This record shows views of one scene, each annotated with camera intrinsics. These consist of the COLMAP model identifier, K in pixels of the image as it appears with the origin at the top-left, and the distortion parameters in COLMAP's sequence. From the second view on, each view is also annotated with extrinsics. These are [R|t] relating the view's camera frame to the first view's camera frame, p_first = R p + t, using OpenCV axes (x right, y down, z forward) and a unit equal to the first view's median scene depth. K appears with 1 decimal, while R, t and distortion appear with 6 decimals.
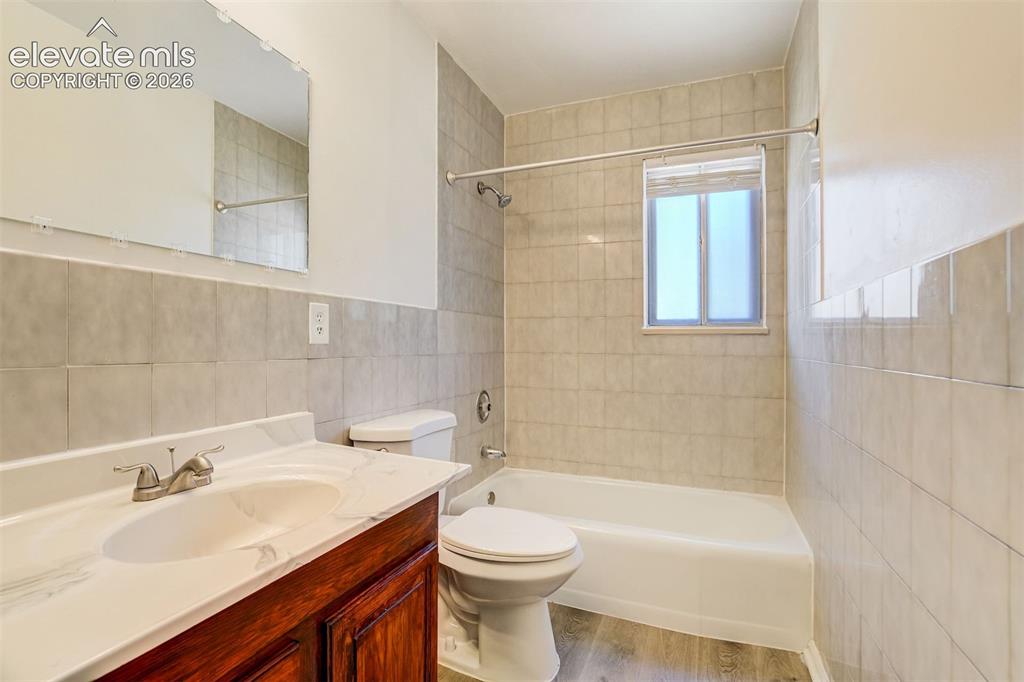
lens RADIAL K [[475.9, 0, 513.4], [0, 475.9, 338.4], [0, 0, 1]] dist [-0.024779, 0.000141]
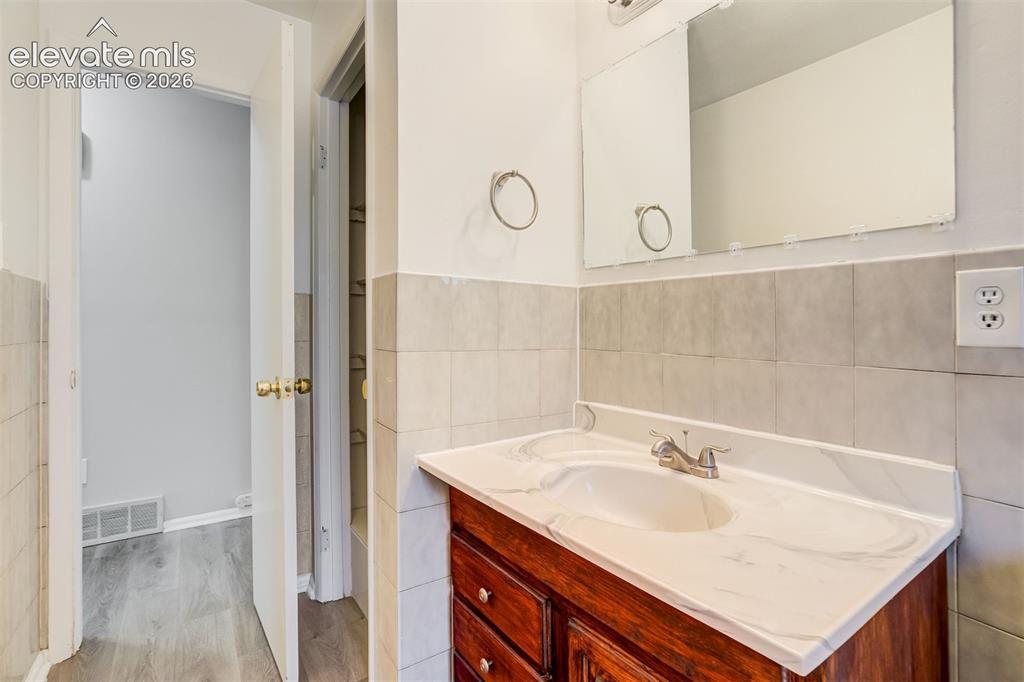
lens RADIAL K [[475.9, 0, 518.0], [0, 475.9, 325.9], [0, 0, 1]] dist [-0.024779, 0.000141]
pose [[-0.520133, -0.016094, -0.853933, 0.443525], [-0.004442, 0.999860, -0.016139, -0.000509], [0.854074, -0.004602, -0.520132, 1.203312]]
